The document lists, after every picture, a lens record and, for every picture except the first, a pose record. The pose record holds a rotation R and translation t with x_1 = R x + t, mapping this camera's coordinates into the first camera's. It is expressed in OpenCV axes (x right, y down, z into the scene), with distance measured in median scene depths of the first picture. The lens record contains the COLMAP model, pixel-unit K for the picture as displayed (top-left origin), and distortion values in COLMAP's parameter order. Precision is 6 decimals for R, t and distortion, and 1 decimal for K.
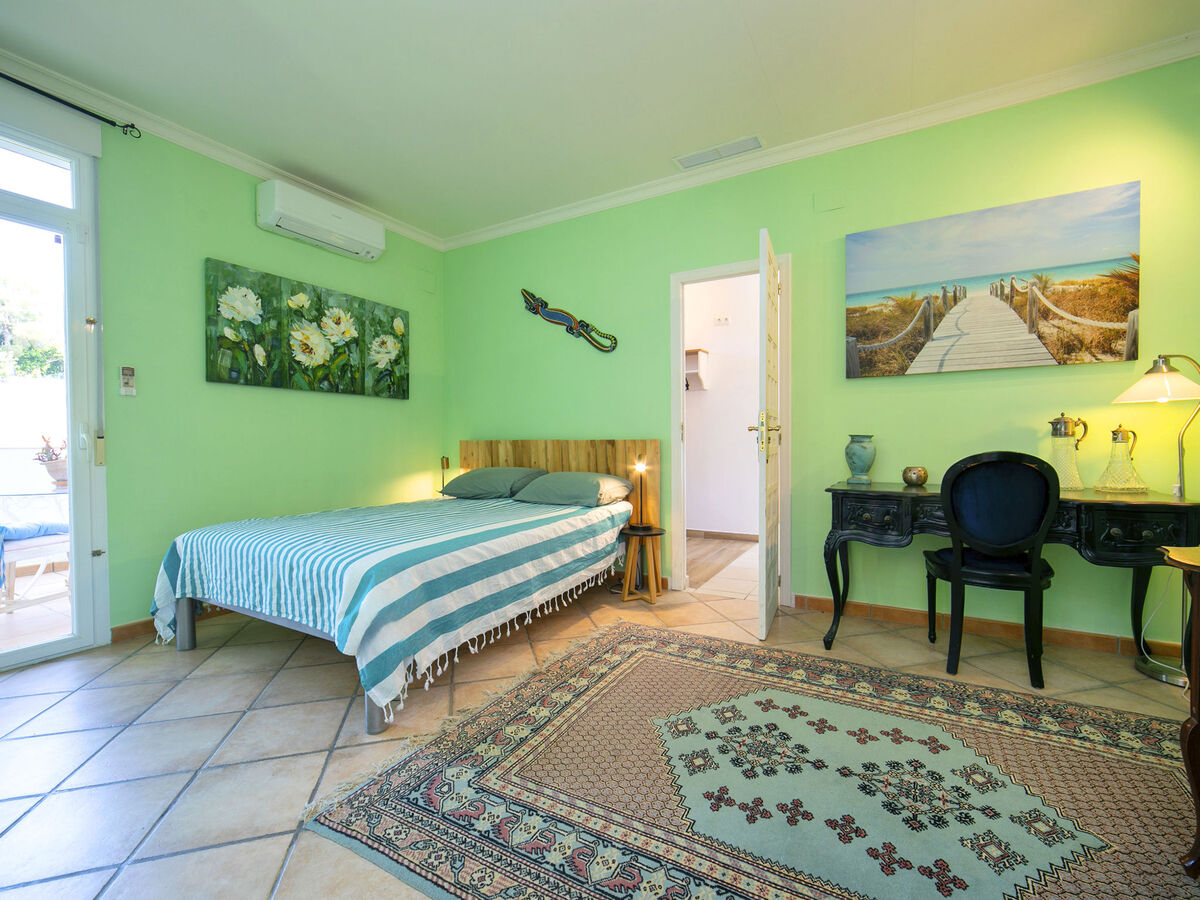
lens RADIAL K [[525.5, 0, 600.0], [0, 525.5, 450.0], [0, 0, 1]] dist [-0.017737, 0.007312]
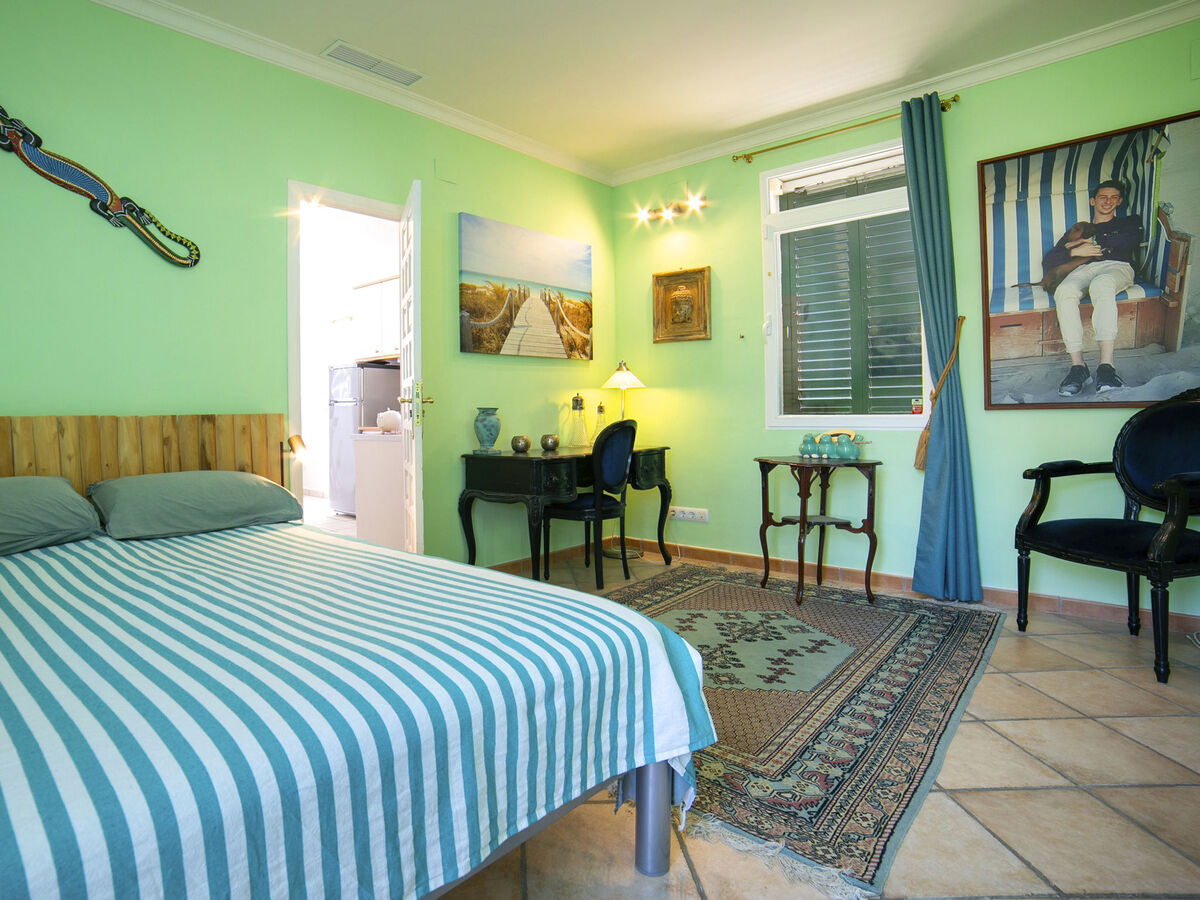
lens RADIAL K [[683.9, 0, 548.3], [0, 683.9, 399.7], [0, 0, 1]] dist [-0.000769, 0.001176]
pose [[0.196906, 0.017451, 0.980267, -0.763372], [0.032013, 0.999194, -0.024218, -0.007832], [-0.979900, 0.036150, 0.196189, 0.567940]]
